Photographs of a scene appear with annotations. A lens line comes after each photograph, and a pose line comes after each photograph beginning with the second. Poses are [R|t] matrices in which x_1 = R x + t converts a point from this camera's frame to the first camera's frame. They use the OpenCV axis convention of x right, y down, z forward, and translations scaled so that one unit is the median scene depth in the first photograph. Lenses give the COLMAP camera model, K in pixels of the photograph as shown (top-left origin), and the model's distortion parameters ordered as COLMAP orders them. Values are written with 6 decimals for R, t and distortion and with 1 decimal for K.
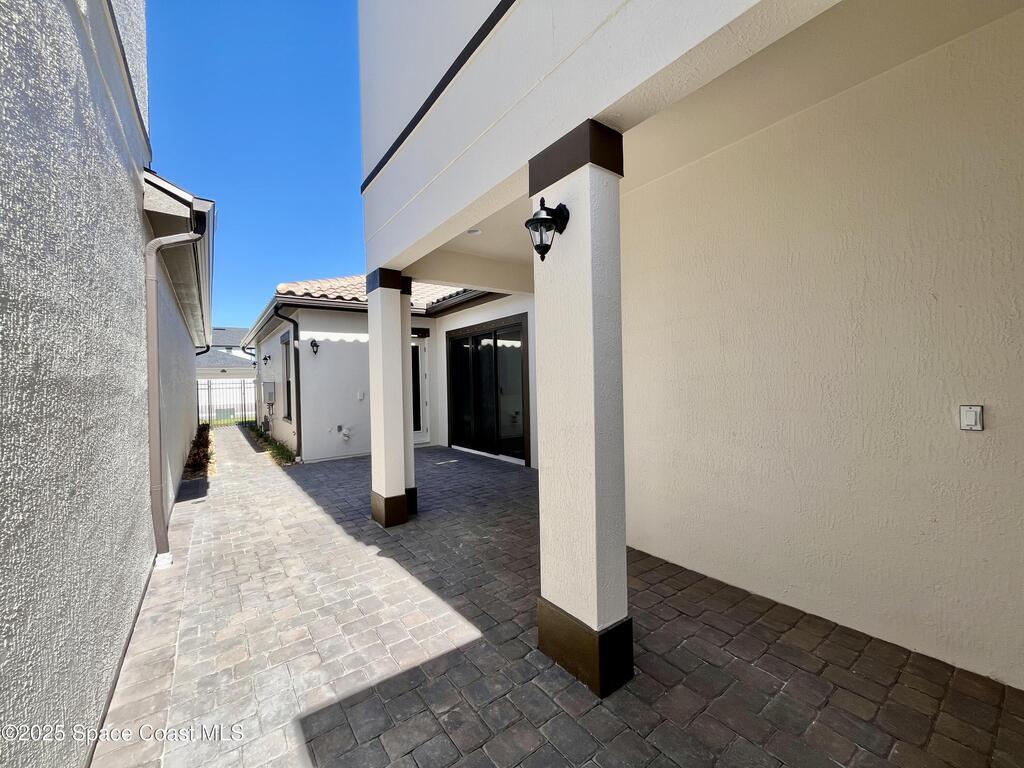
lens RADIAL K [[412.9, 0, 511.3], [0, 412.9, 383.0], [0, 0, 1]] dist [-0.001970, -0.000337]
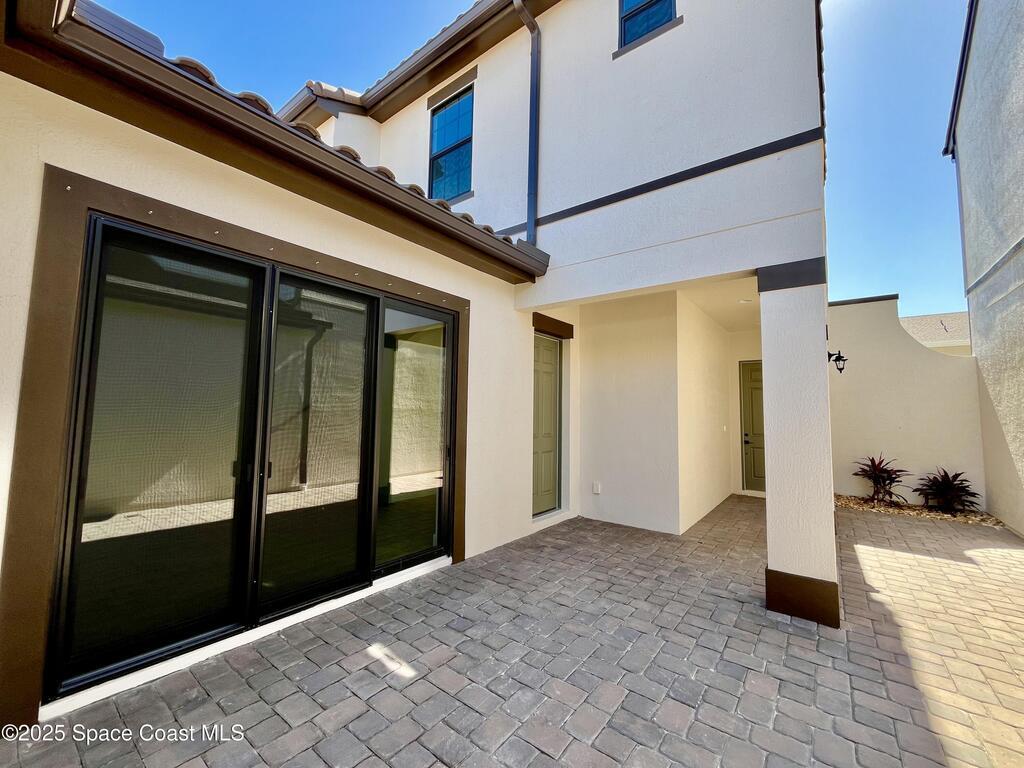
lens RADIAL K [[412.9, 0, 510.8], [0, 412.9, 381.2], [0, 0, 1]] dist [-0.001970, -0.000337]
pose [[-0.273420, 0.091968, 0.957488, -0.763997], [-0.001017, 0.995391, -0.095899, 0.010257], [-0.961894, -0.027195, -0.272066, 1.518641]]
